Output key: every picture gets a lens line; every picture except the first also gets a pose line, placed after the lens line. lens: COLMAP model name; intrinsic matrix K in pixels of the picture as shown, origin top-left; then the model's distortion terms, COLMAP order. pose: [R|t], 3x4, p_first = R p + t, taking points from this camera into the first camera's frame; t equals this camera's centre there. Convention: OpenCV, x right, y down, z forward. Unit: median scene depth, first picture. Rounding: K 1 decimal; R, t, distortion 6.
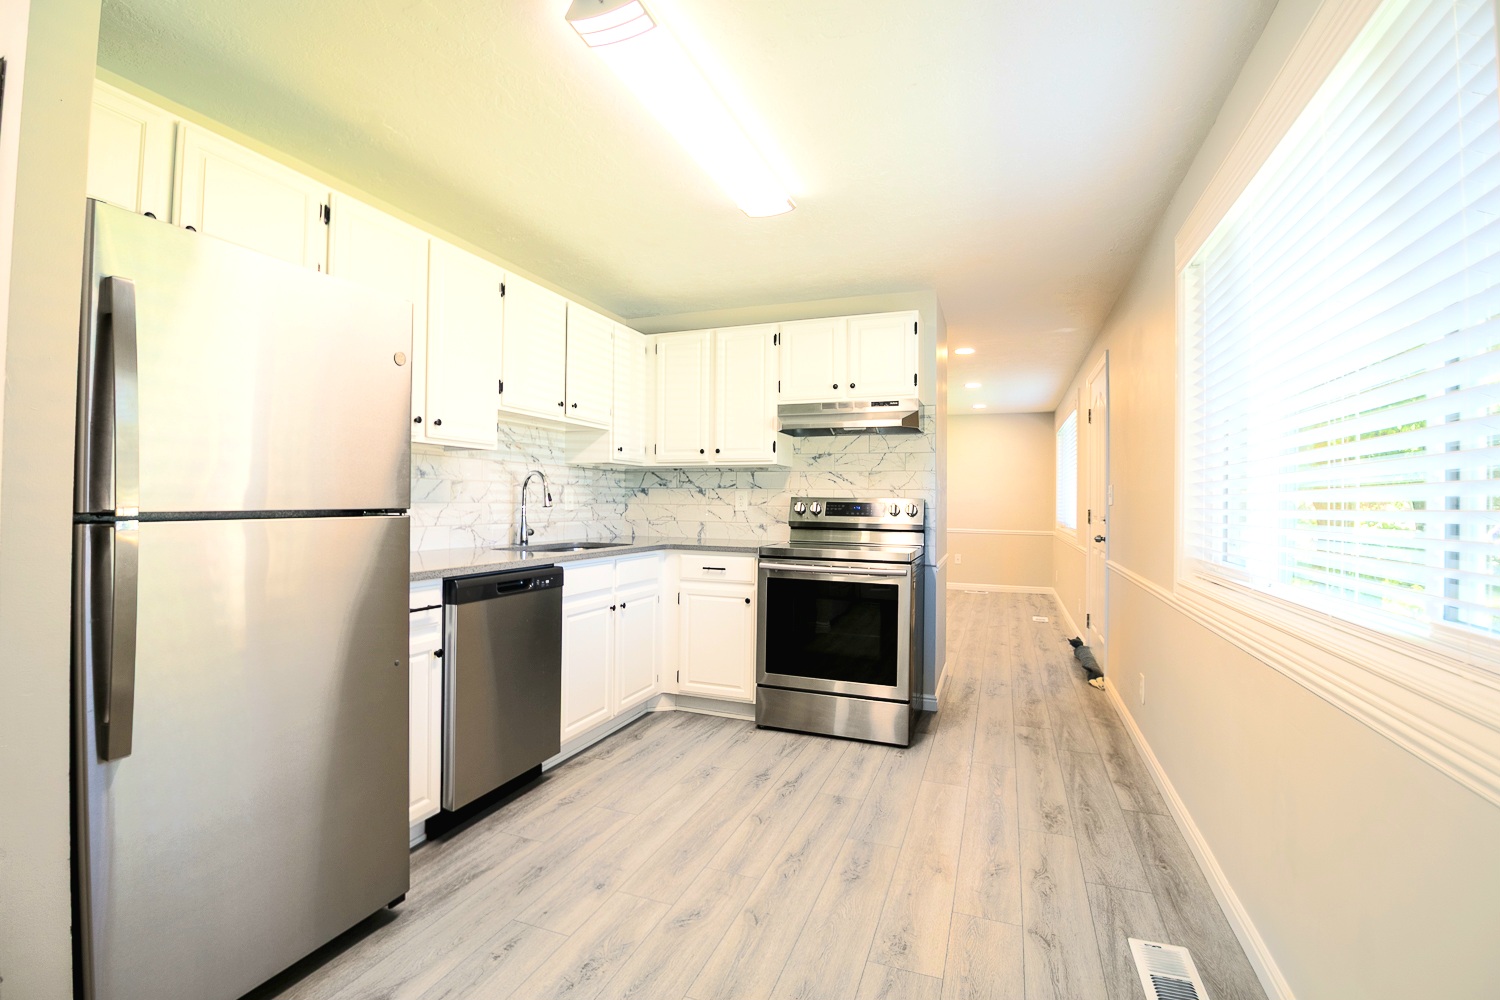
lens RADIAL K [[685.1, 0, 748.0], [0, 685.1, 501.8], [0, 0, 1]] dist [0.001686, 0.000148]
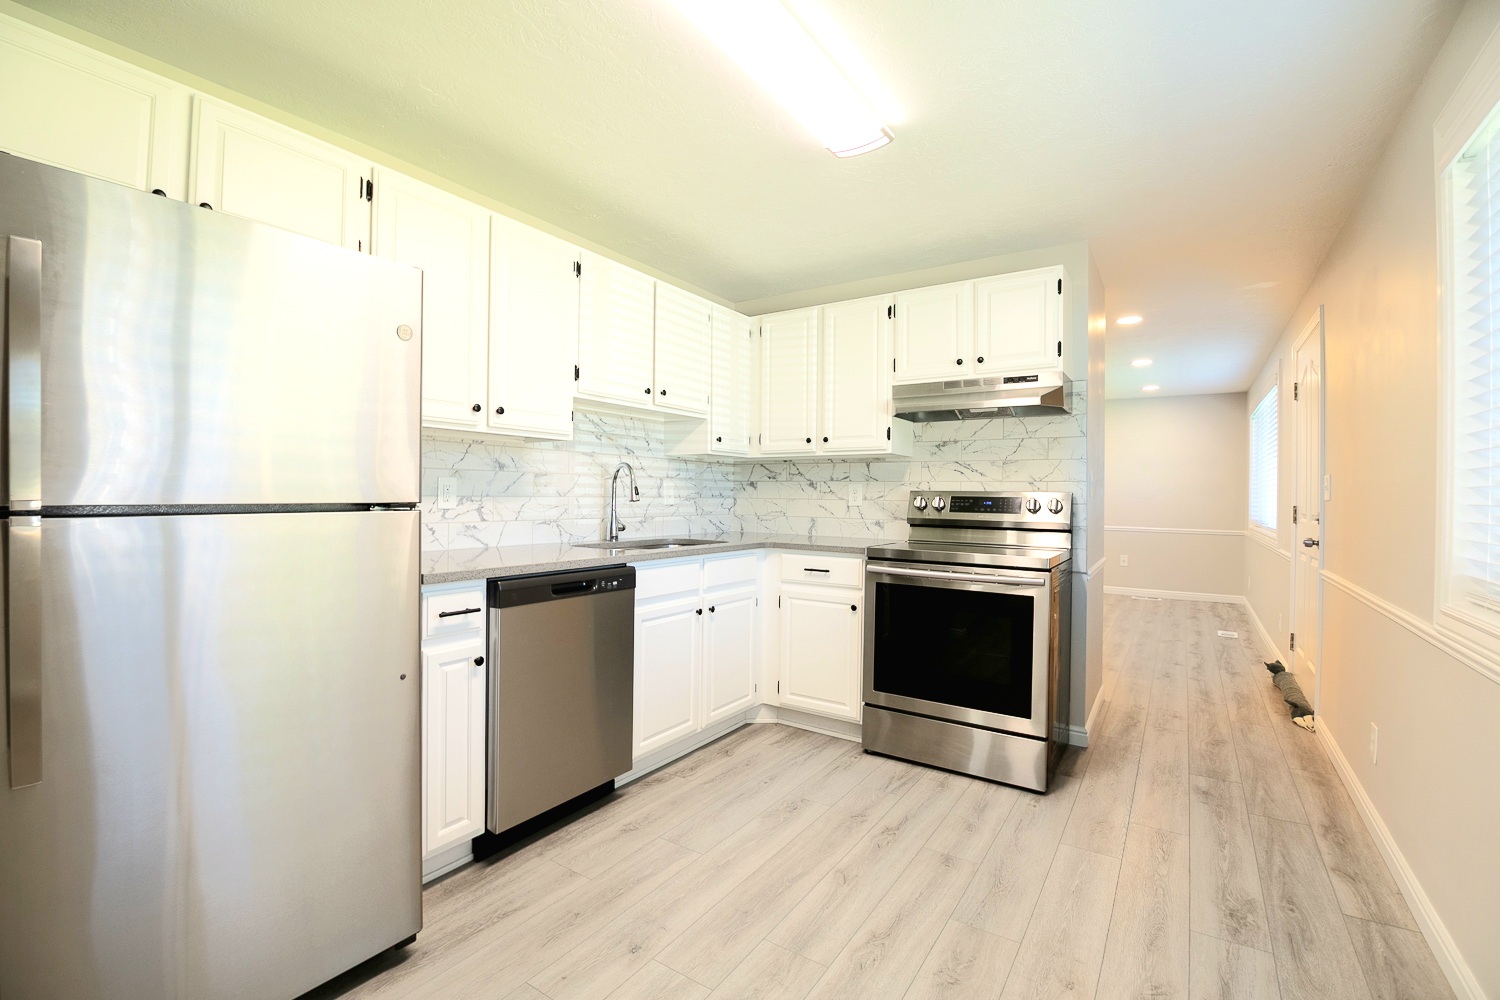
lens RADIAL K [[662.9, 0, 750.0], [0, 662.9, 500.0], [0, 0, 1]] dist [-0.000217, -0.013307]
pose [[0.975048, 0.001989, -0.221987, 0.061121], [-0.000842, 0.999986, 0.005260, 0.000995], [0.221995, -0.004941, 0.975035, 0.142620]]
